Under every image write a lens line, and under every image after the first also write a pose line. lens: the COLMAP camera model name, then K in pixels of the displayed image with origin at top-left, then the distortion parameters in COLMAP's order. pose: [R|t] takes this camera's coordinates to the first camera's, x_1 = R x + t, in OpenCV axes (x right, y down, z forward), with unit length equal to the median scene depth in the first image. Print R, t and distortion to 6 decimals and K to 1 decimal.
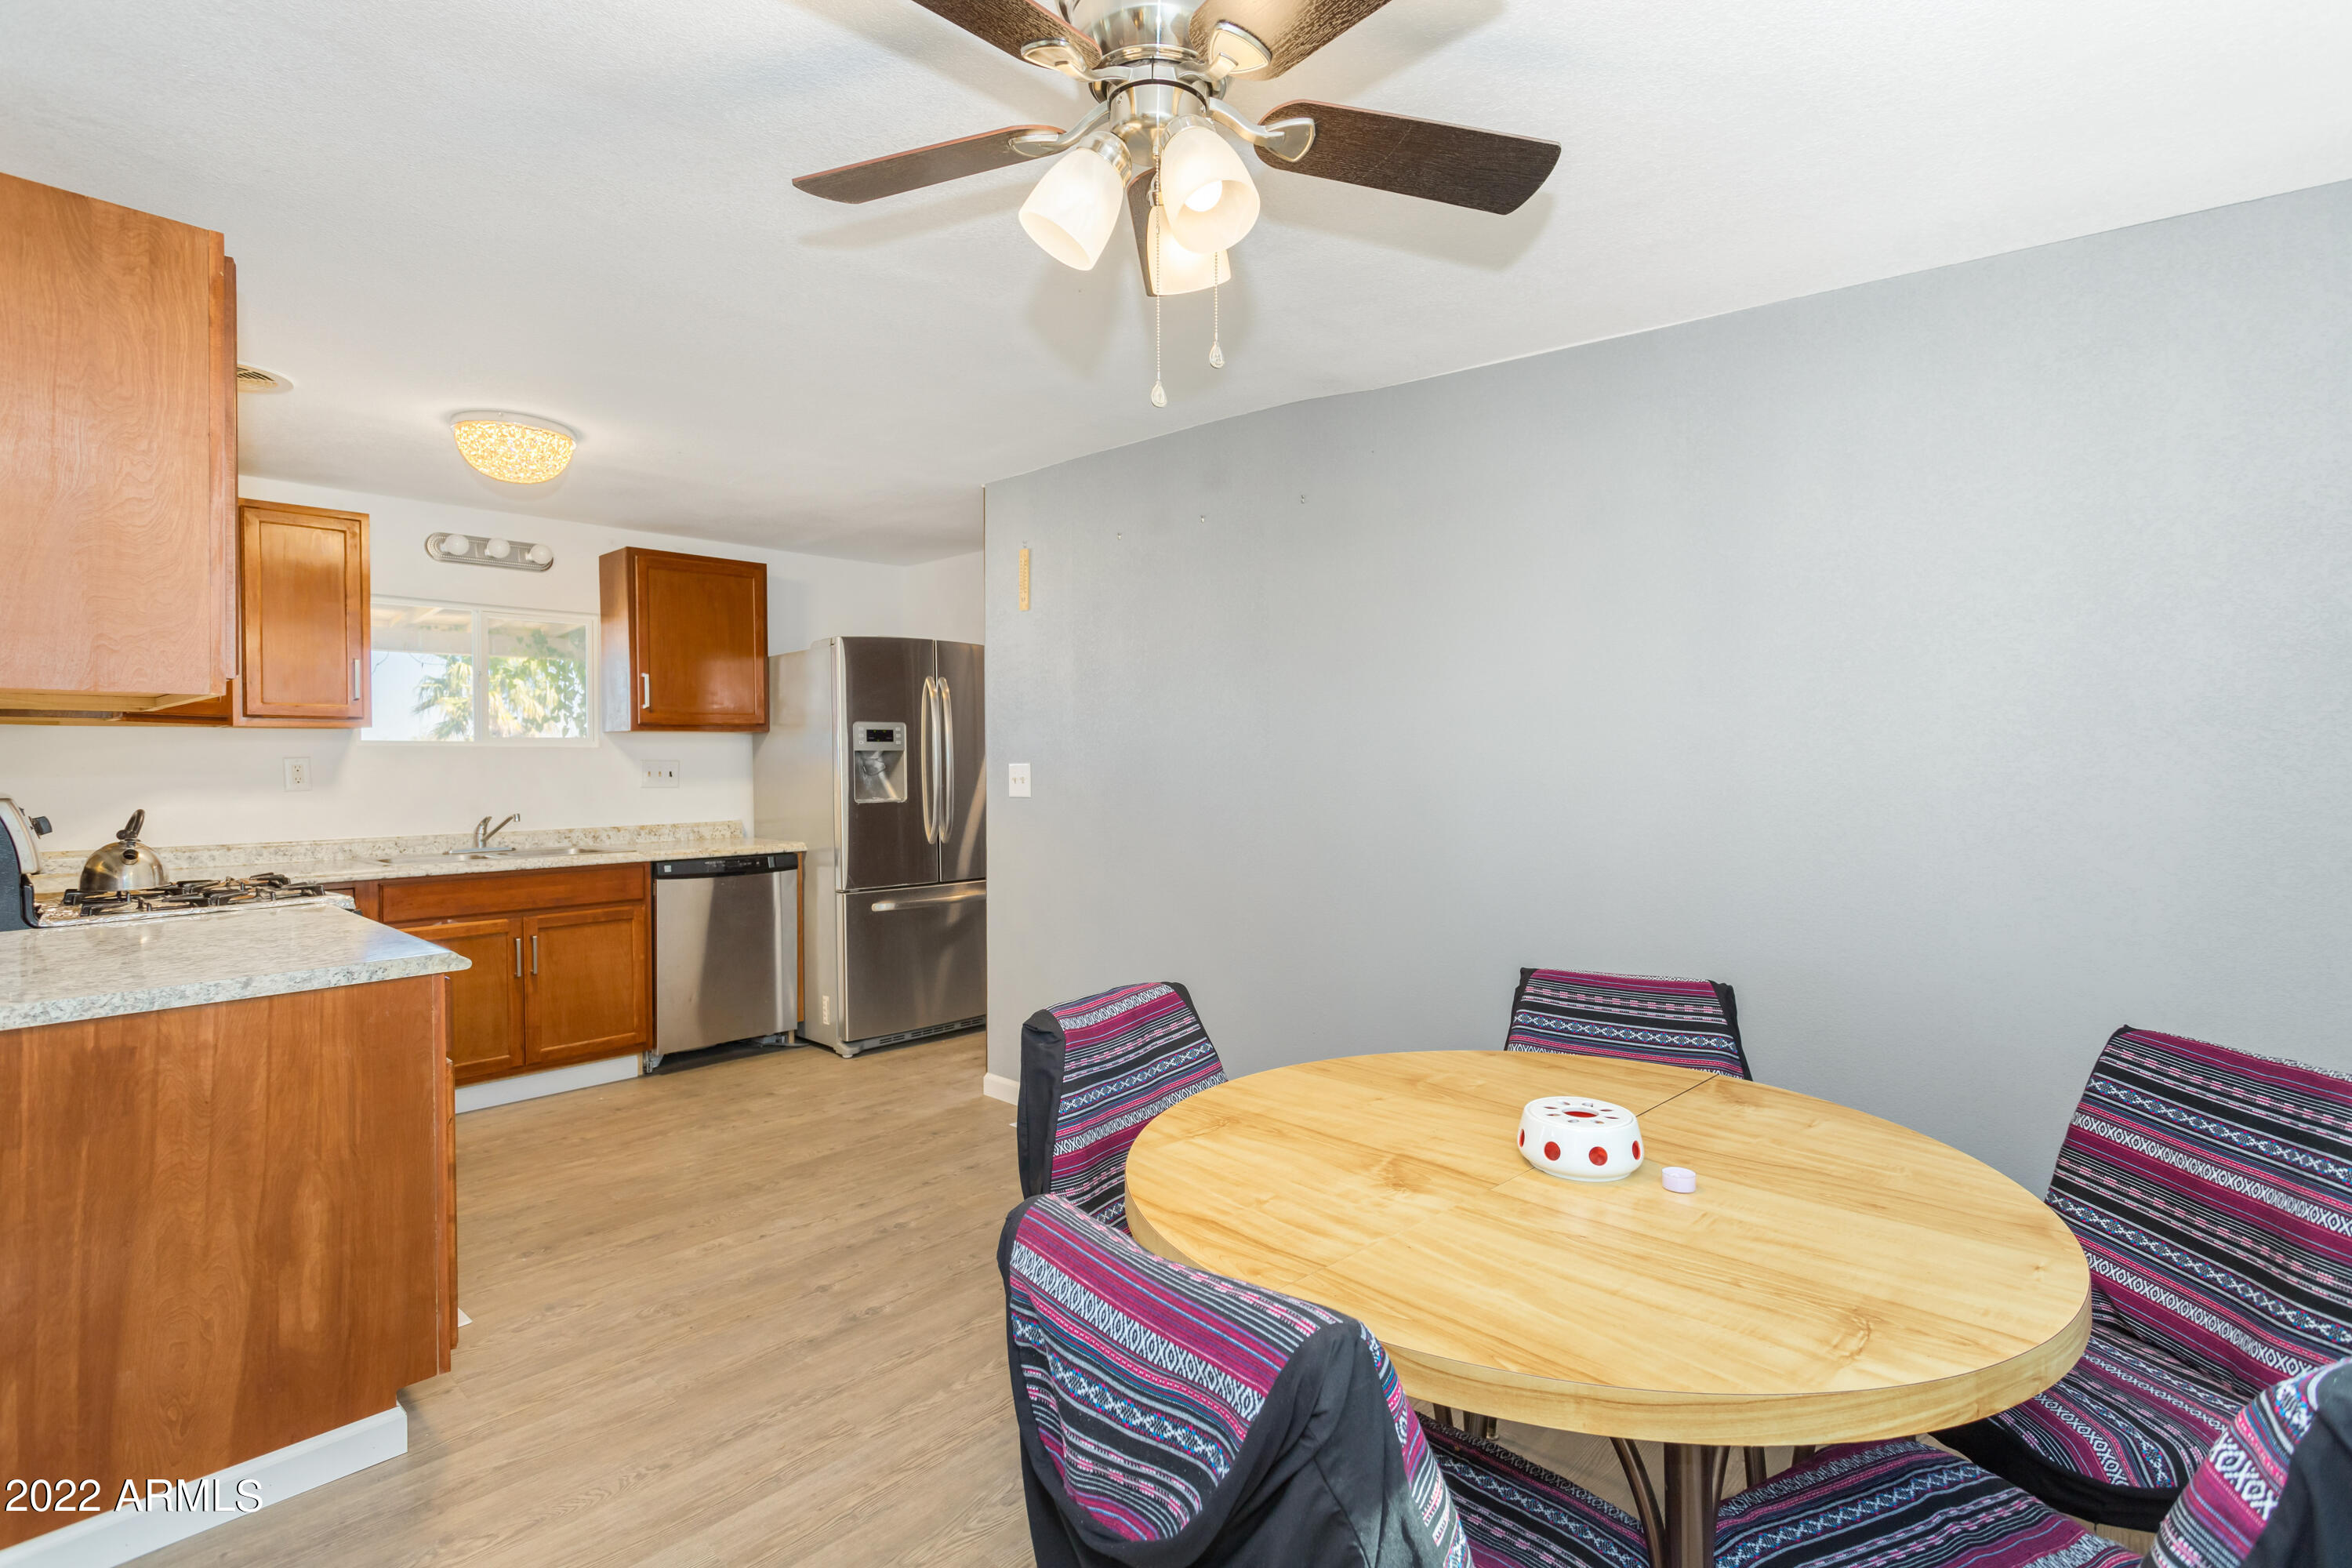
lens RADIAL K [[1146.0, 0, 1179.9], [0, 1146.0, 769.8], [0, 0, 1]] dist [0.006315, 0.001536]
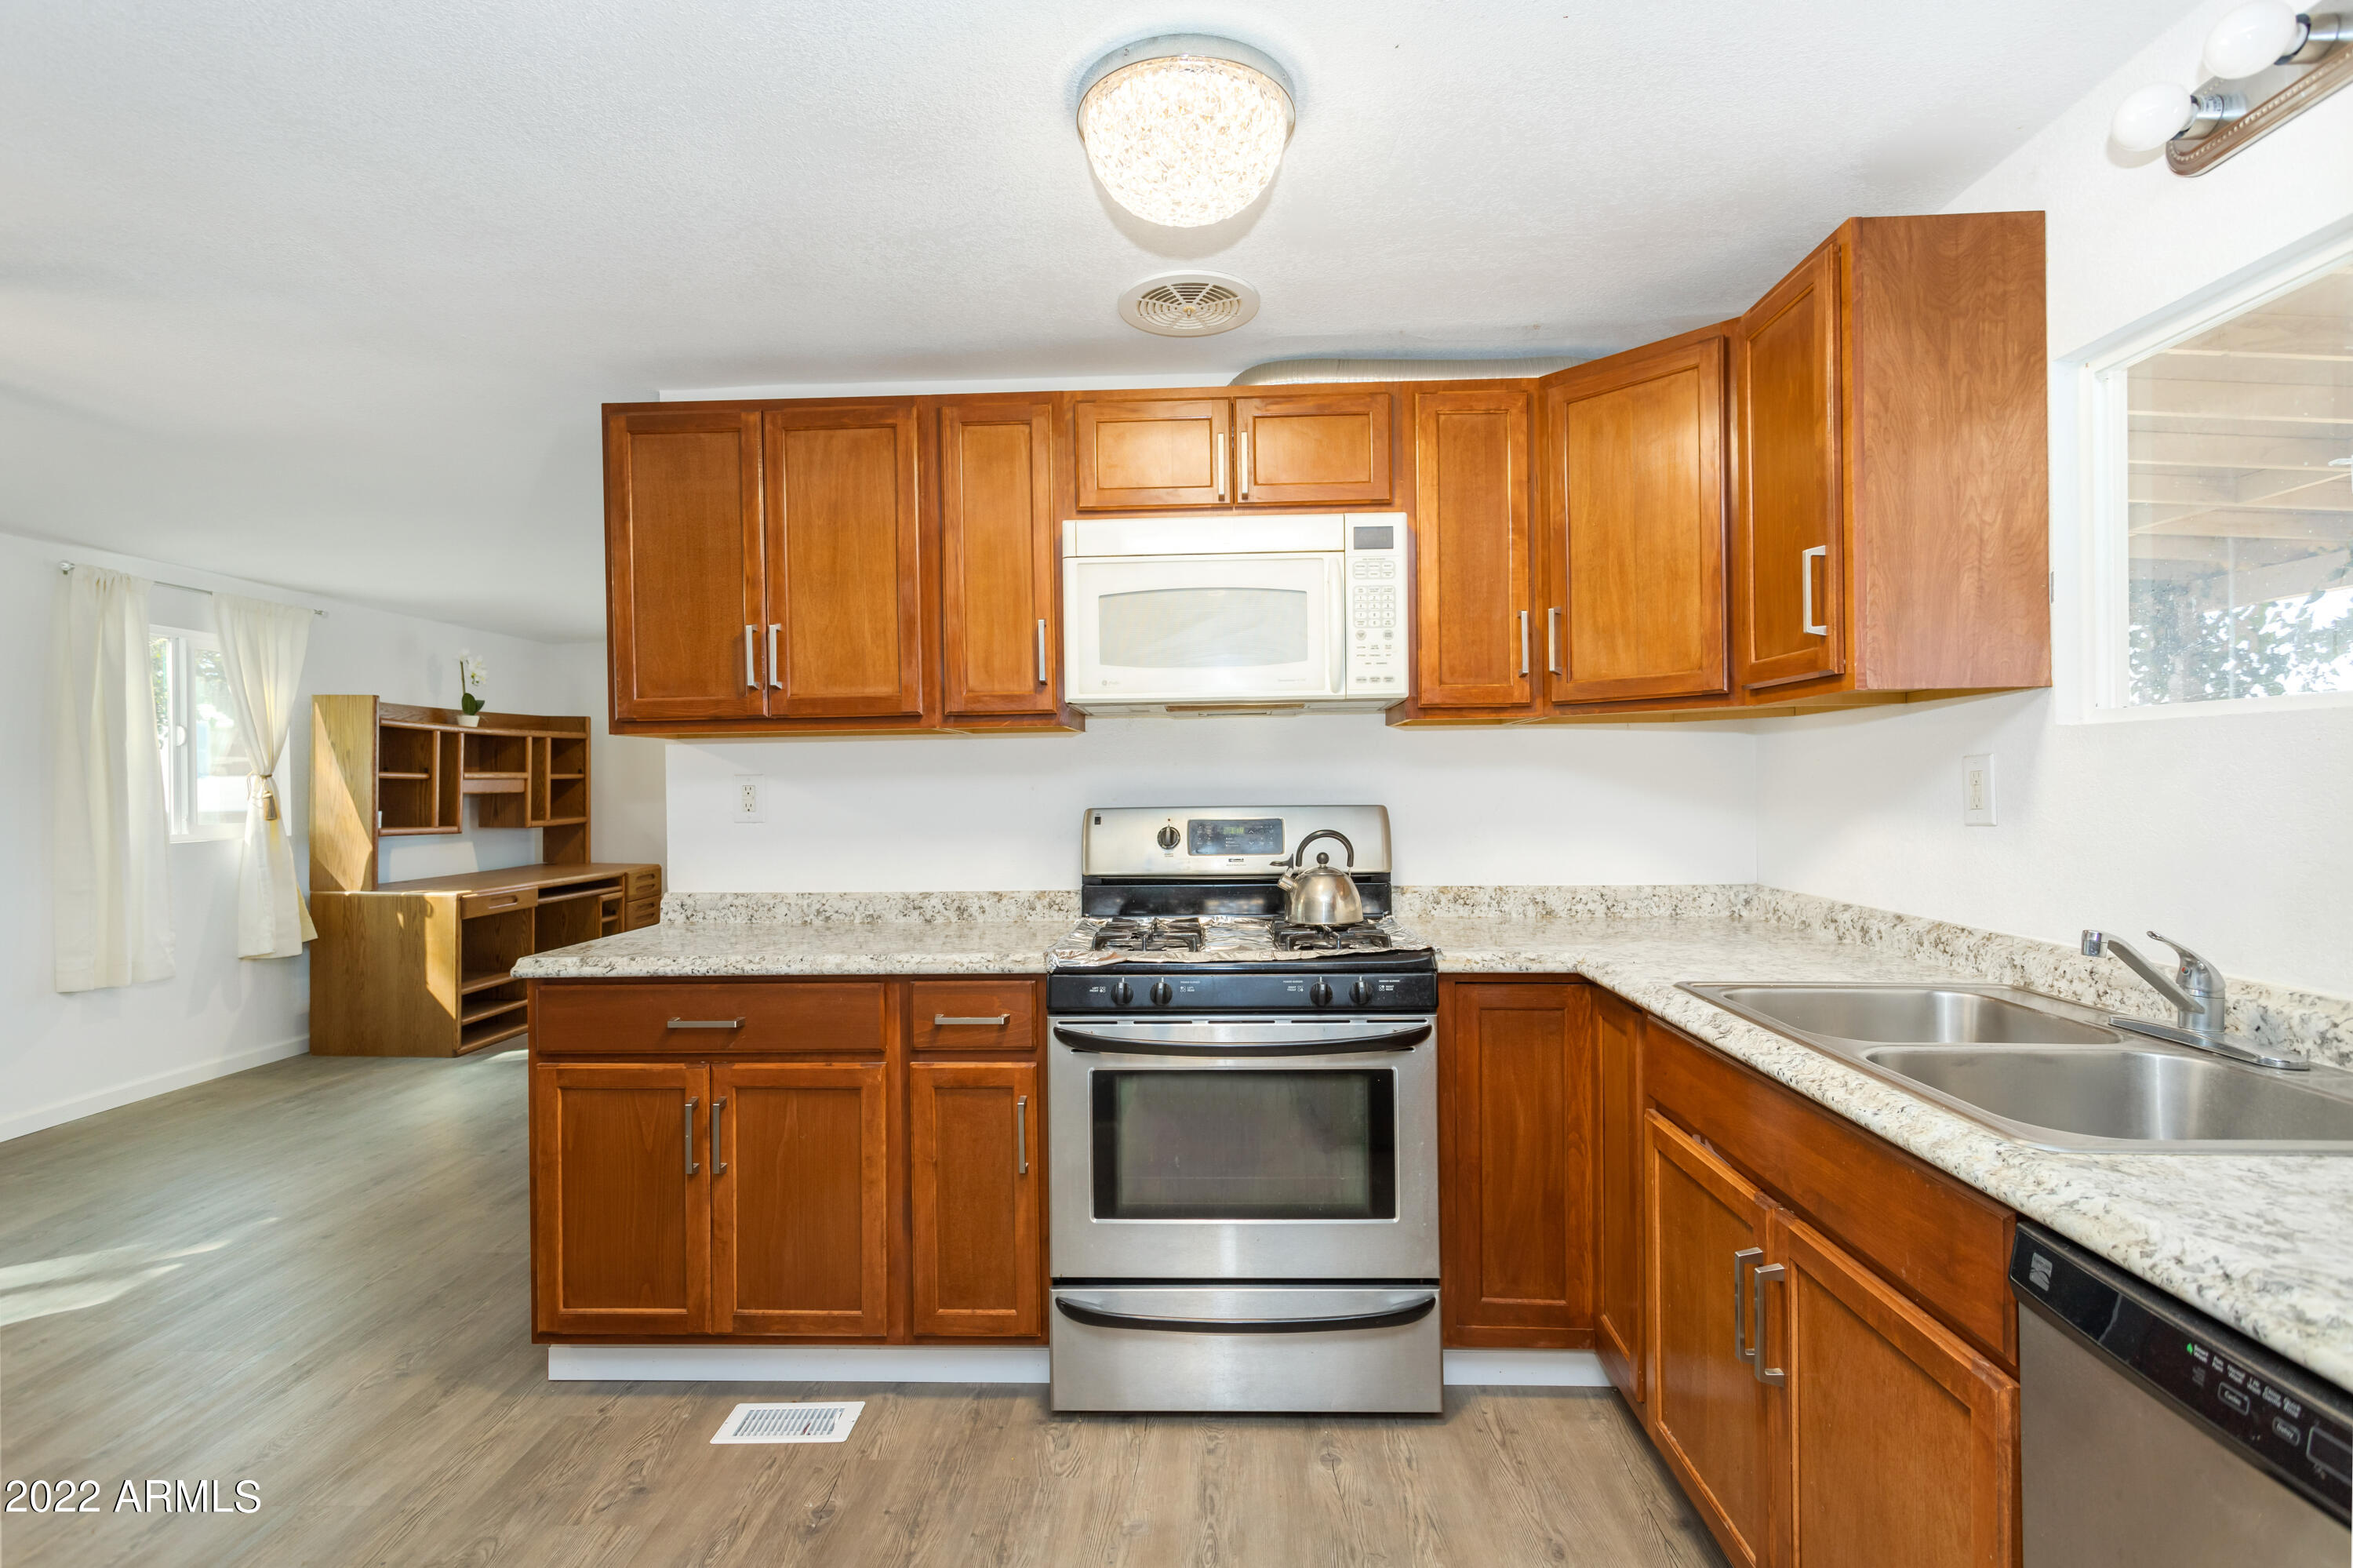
lens RADIAL K [[1146.5, 0, 1181.1], [0, 1146.5, 783.3], [0, 0, 1]] dist [0.006315, 0.001536]
pose [[-0.752771, 0.015630, -0.658097, -0.177263], [0.007973, 0.999861, 0.014627, -0.007977], [0.658234, 0.005763, -0.752791, 1.010566]]
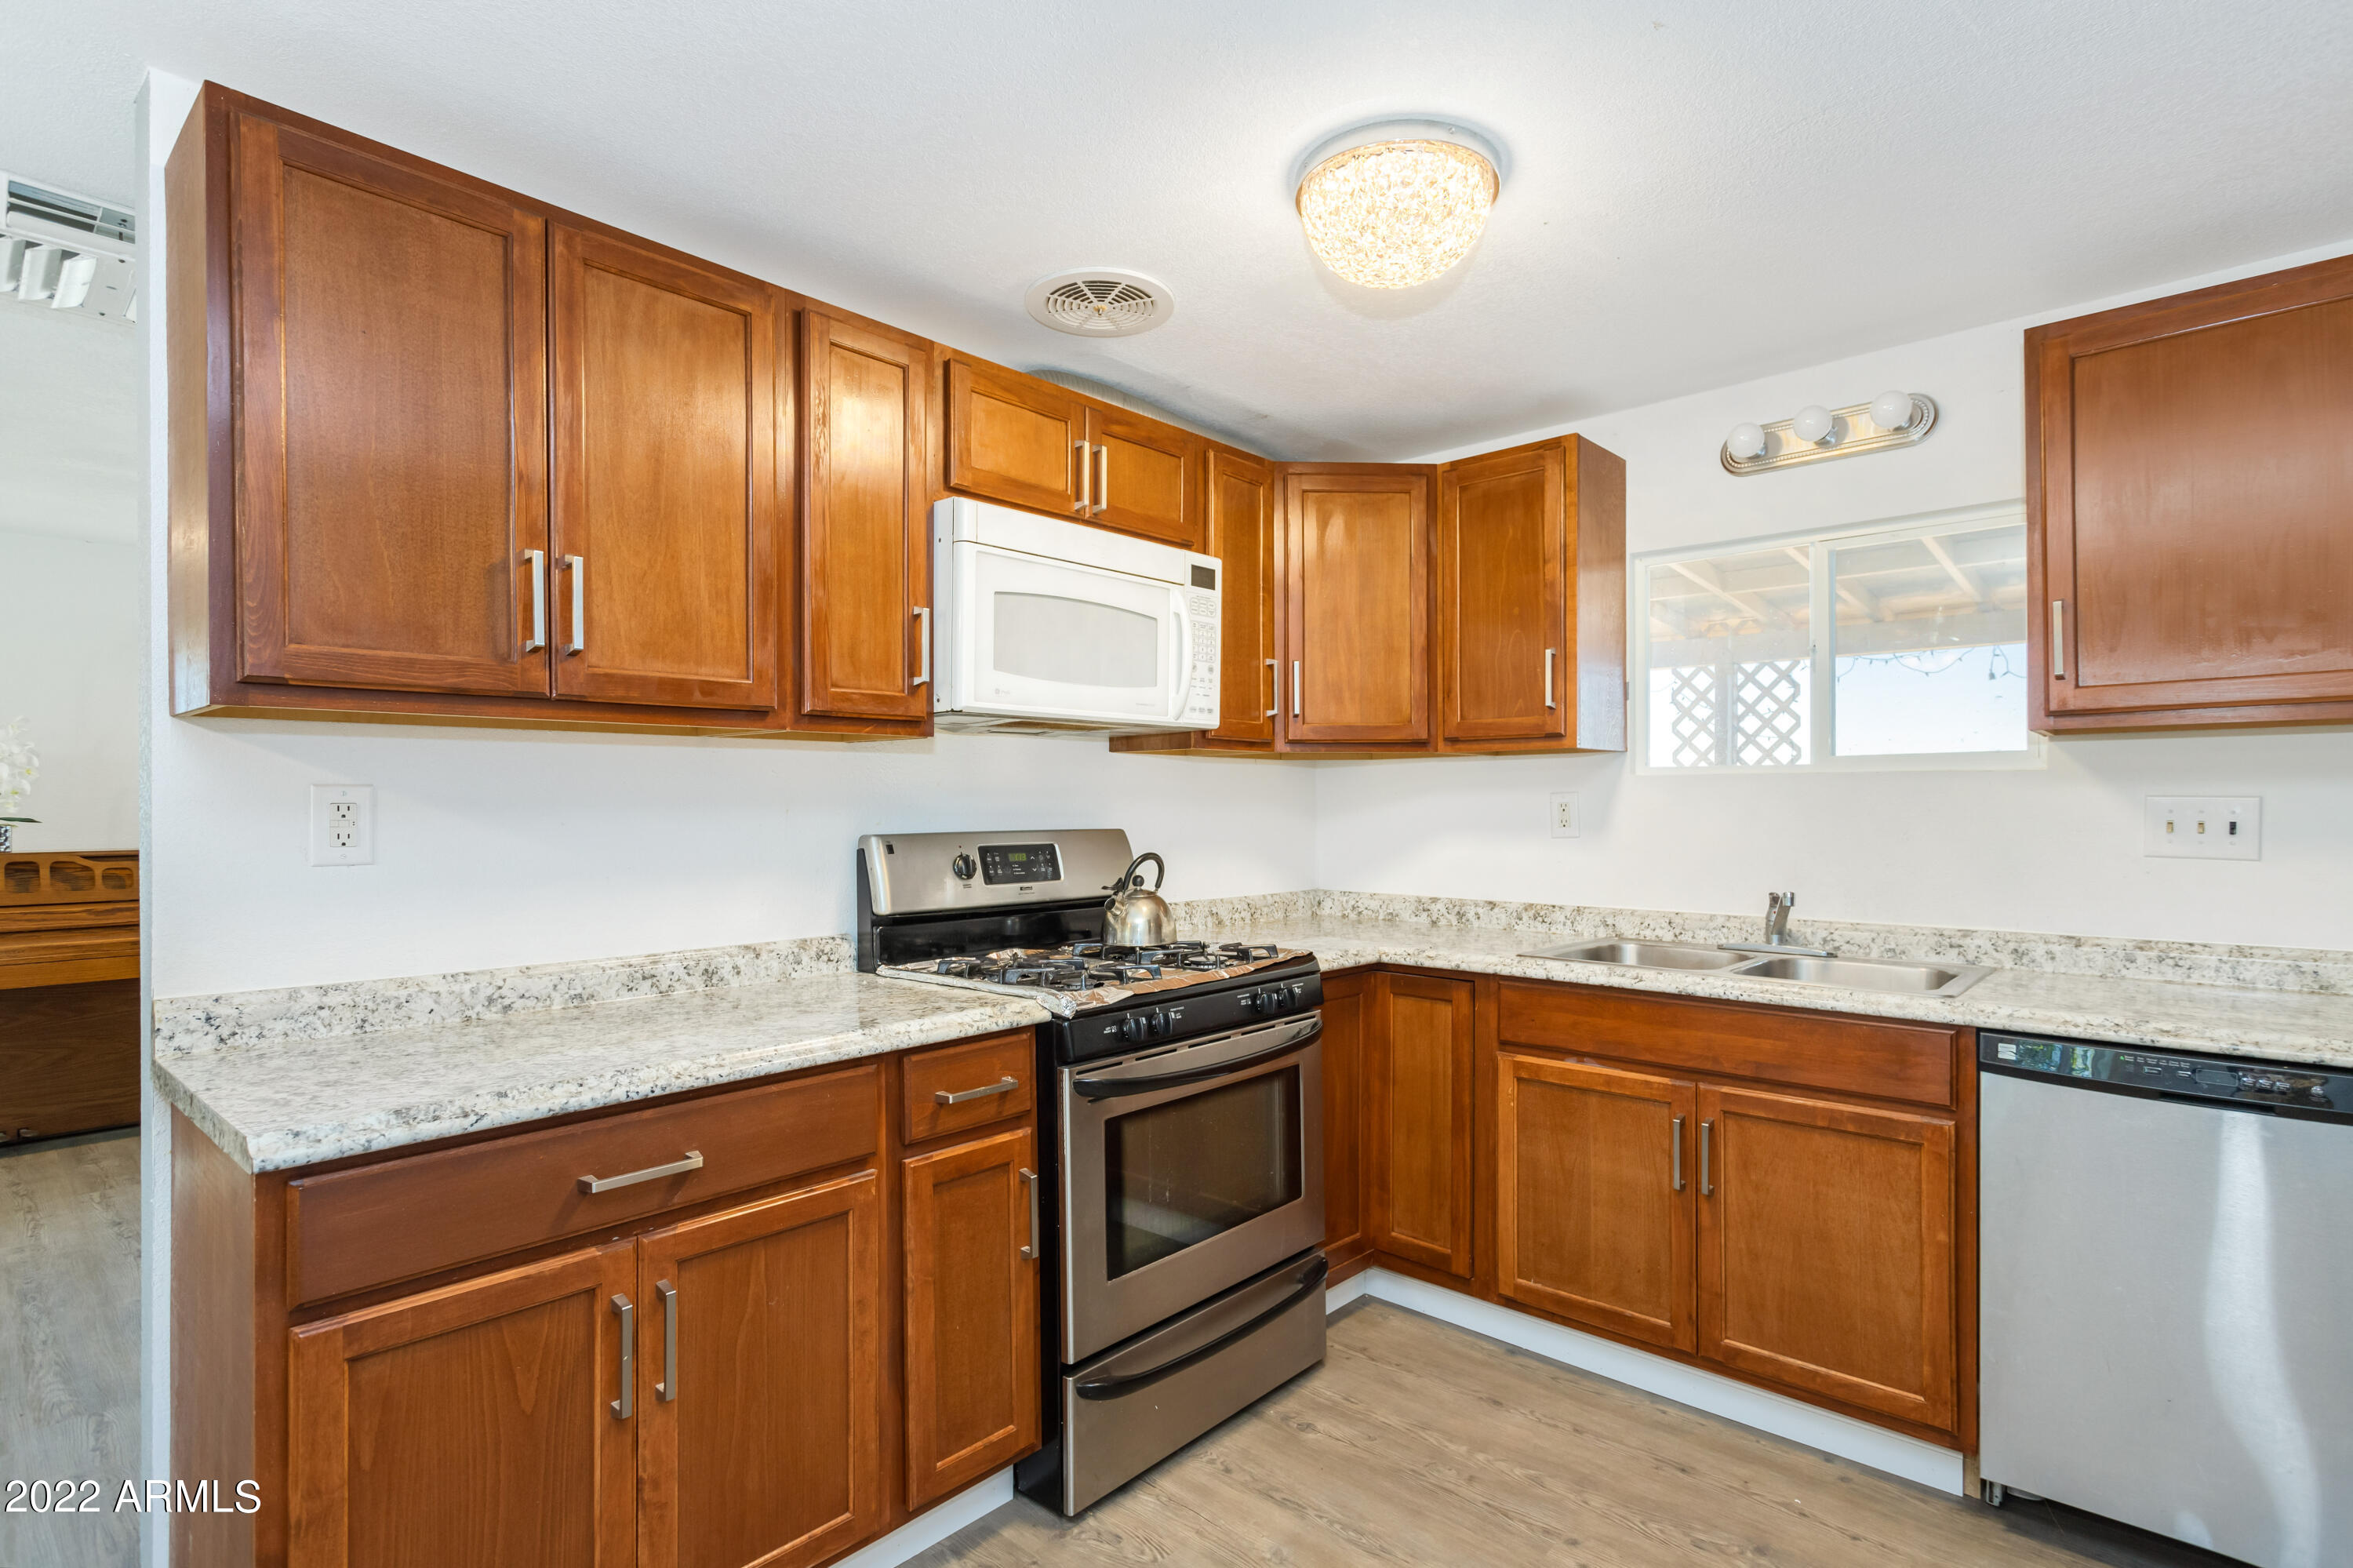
lens RADIAL K [[1146.5, 0, 1196.4], [0, 1146.5, 808.7], [0, 0, 1]] dist [0.006315, 0.001536]
pose [[0.028788, 0.008610, -0.999548, -0.030132], [-0.009645, 0.999919, 0.008335, -0.003693], [0.999539, 0.009401, 0.028869, 0.655572]]
